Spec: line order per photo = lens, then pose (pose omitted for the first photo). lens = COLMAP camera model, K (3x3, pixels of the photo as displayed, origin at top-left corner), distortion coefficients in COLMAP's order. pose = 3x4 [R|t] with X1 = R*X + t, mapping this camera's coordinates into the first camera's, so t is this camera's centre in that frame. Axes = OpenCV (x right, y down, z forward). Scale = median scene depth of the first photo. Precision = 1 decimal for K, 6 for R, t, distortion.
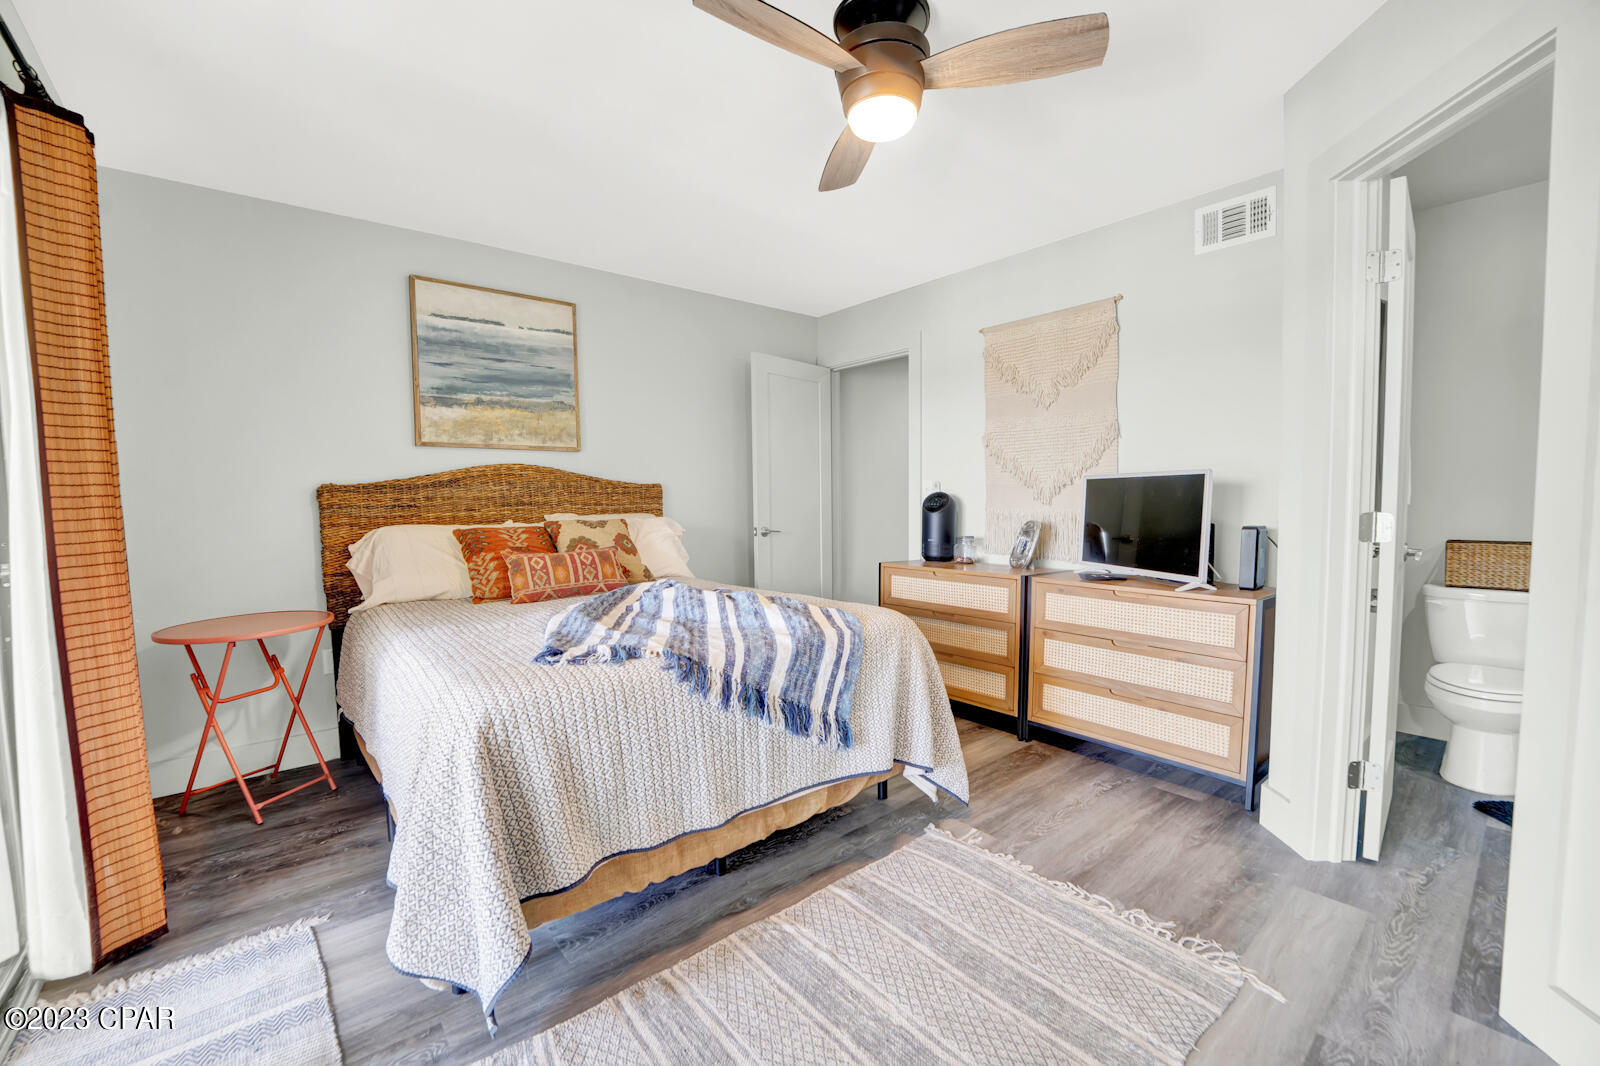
lens RADIAL K [[656.1, 0, 803.1], [0, 656.1, 540.4], [0, 0, 1]] dist [-0.027839, 0.002305]
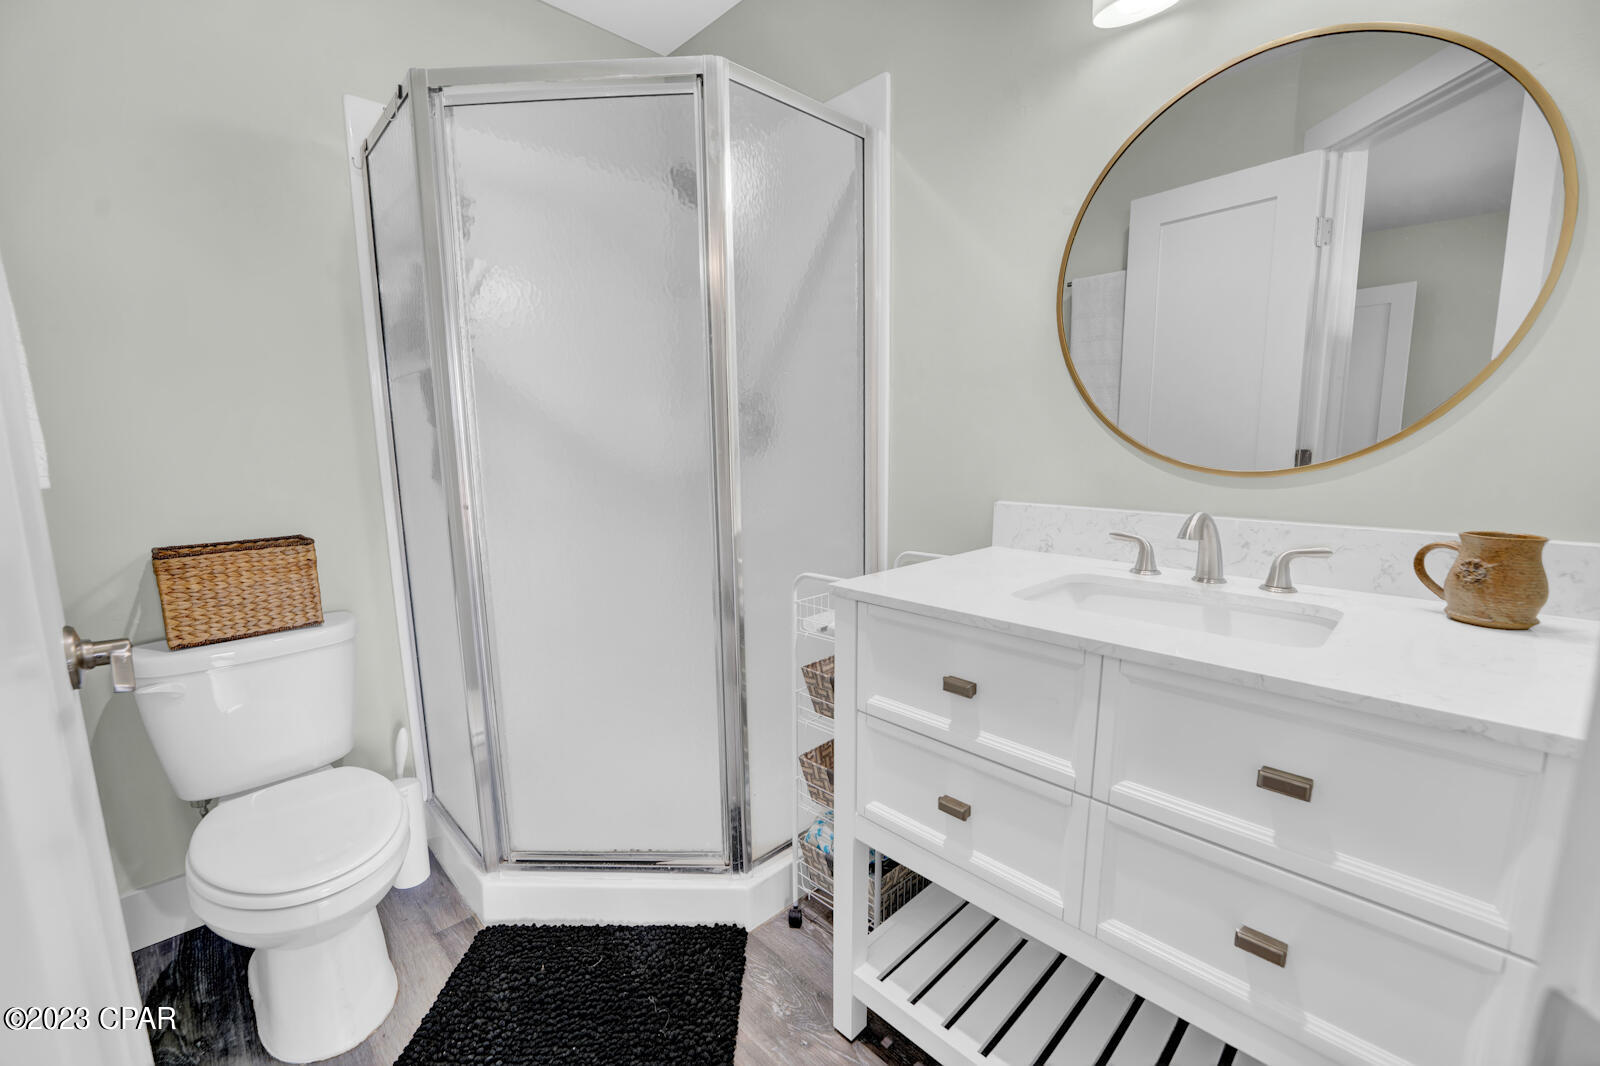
lens RADIAL K [[656.1, 0, 795.4], [0, 656.1, 548.6], [0, 0, 1]] dist [-0.027839, 0.002305]
pose [[-0.051025, -0.127422, 0.990535, 0.518157], [0.085618, 0.987618, 0.131457, -0.025392], [-0.995021, 0.091516, -0.039483, 0.547474]]
